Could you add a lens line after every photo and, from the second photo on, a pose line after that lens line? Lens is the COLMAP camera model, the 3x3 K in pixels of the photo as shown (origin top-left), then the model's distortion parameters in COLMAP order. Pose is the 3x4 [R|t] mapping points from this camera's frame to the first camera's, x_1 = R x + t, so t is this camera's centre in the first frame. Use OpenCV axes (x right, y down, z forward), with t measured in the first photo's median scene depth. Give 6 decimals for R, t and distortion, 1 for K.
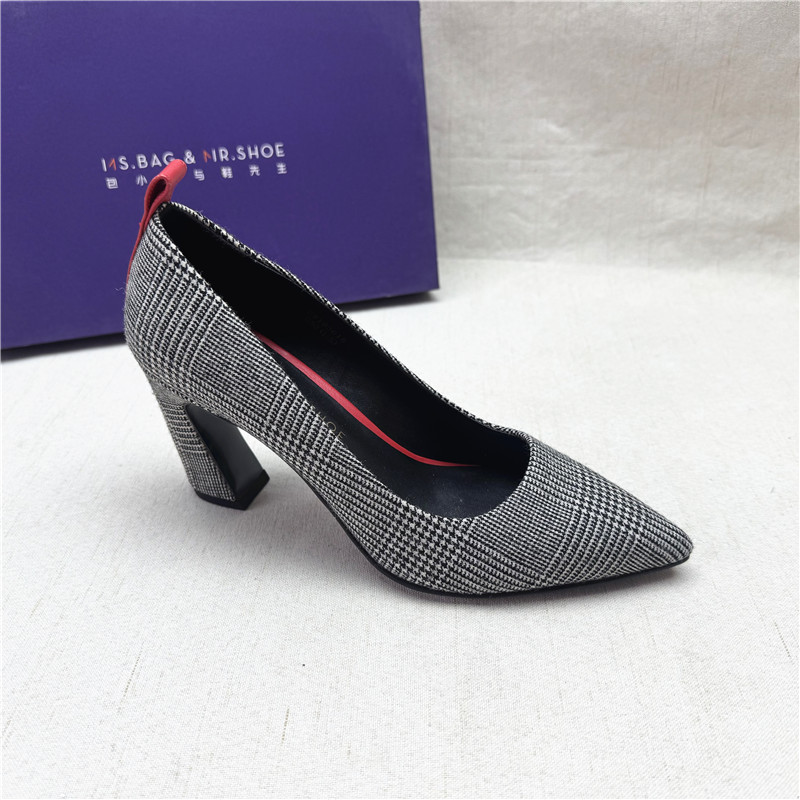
lens RADIAL K [[837.3, 0, 402.7], [0, 837.3, 377.7], [0, 0, 1]] dist [-0.016186, -0.020723]
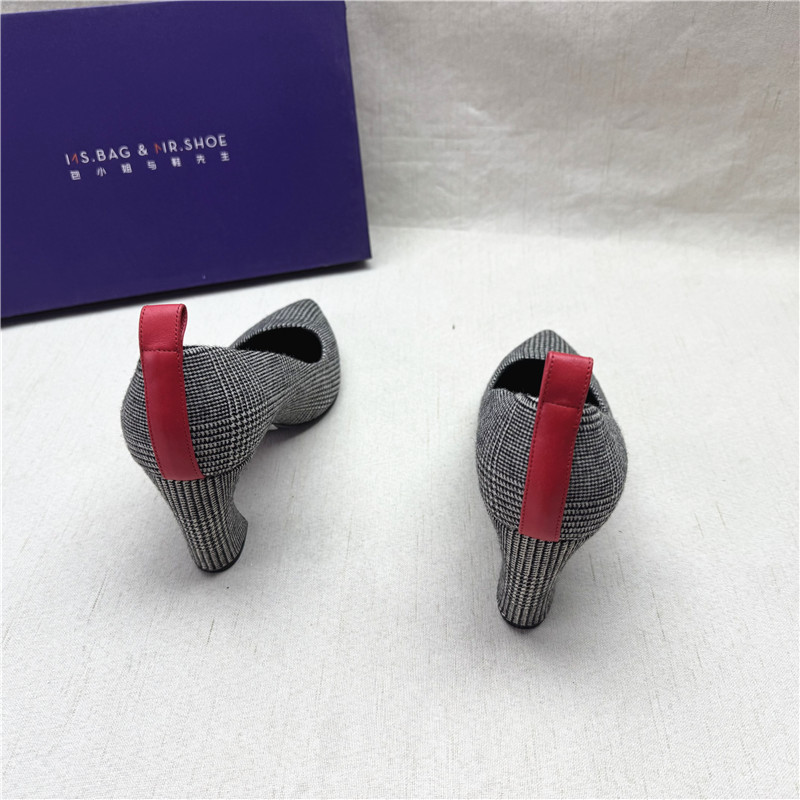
lens RADIAL K [[825.9, 0, 408.2], [0, 825.9, 399.0], [0, 0, 1]] dist [-0.026987, -0.008205]
pose [[0.999971, -0.003998, 0.006407, 0.086813], [0.003077, 0.990443, 0.137891, -0.071157], [-0.006897, -0.137867, 0.990427, -0.138842]]
